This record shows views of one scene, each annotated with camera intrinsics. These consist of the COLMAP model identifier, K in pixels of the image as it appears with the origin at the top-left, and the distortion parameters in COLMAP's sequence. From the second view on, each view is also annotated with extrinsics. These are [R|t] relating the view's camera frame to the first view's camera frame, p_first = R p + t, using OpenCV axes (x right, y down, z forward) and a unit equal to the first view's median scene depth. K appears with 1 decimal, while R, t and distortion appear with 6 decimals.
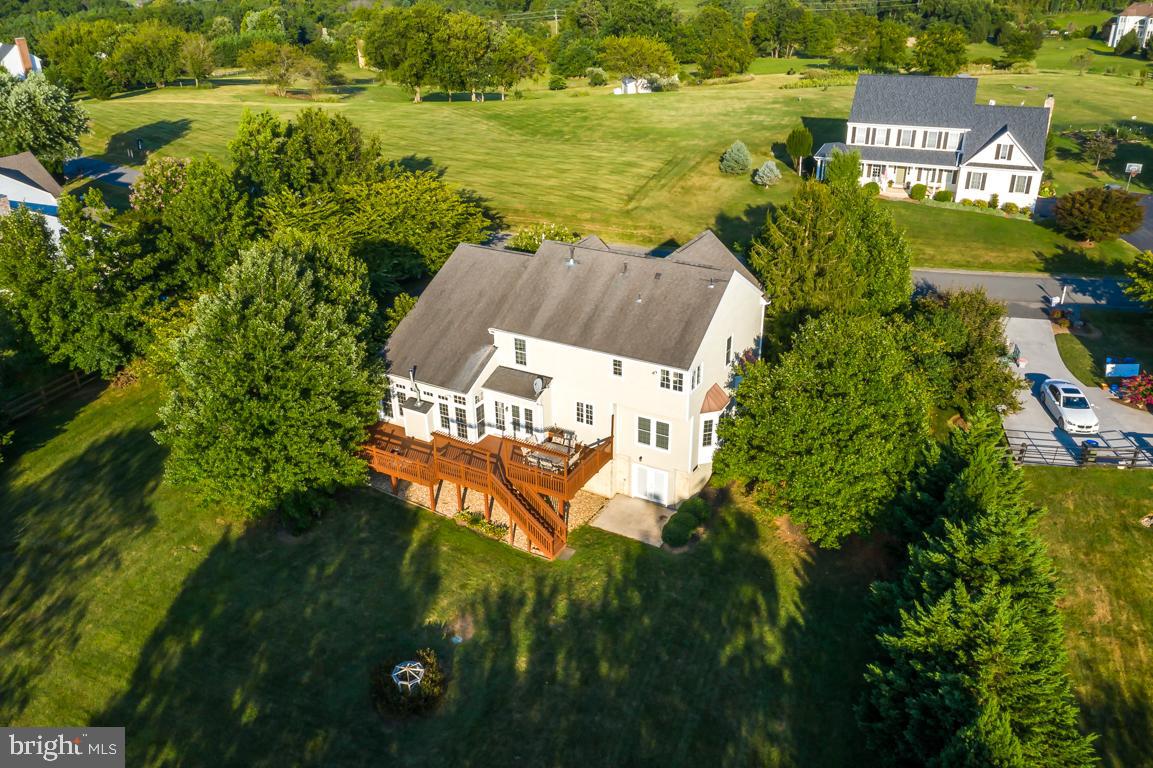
lens RADIAL K [[1021.3, 0, 572.1], [0, 1021.3, 398.1], [0, 0, 1]] dist [-0.008237, -0.004954]
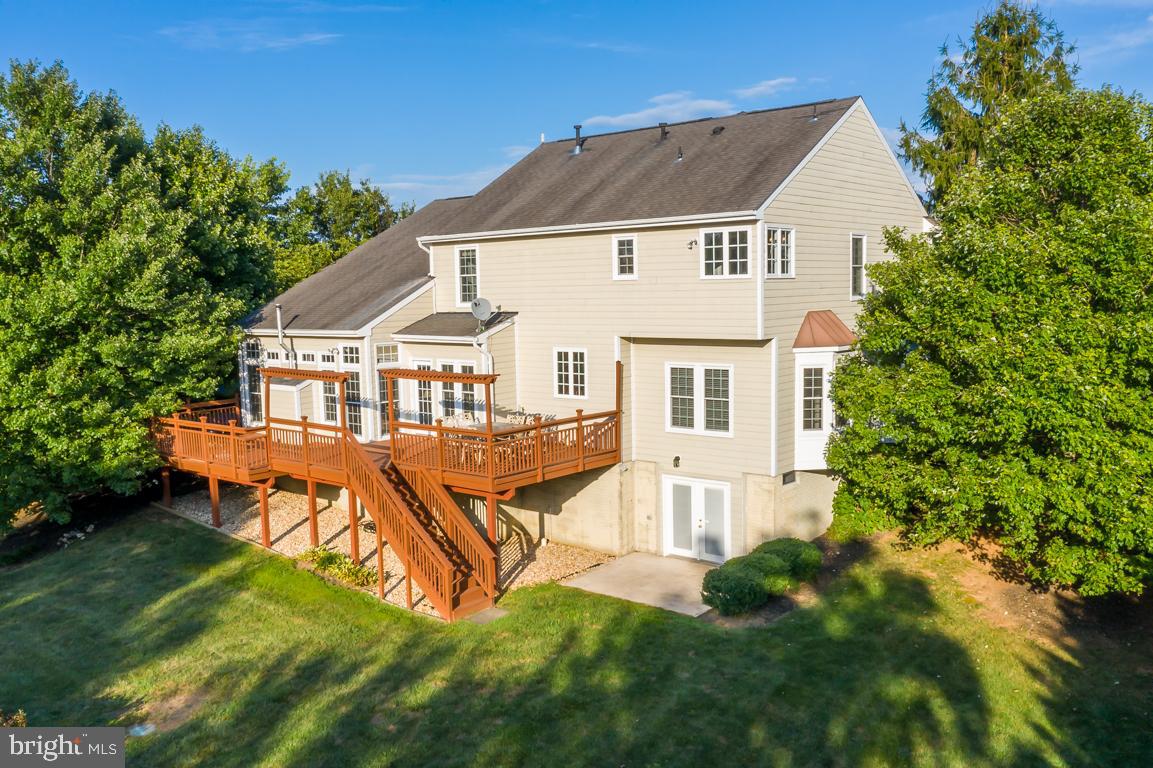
lens RADIAL K [[1021.3, 0, 572.1], [0, 1021.3, 398.1], [0, 0, 1]] dist [-0.008237, -0.004954]
pose [[0.982159, 0.008871, -0.187844, 0.111379], [-0.077095, 0.930080, -0.359175, 0.214936], [0.171524, 0.367249, 0.914170, 0.539482]]
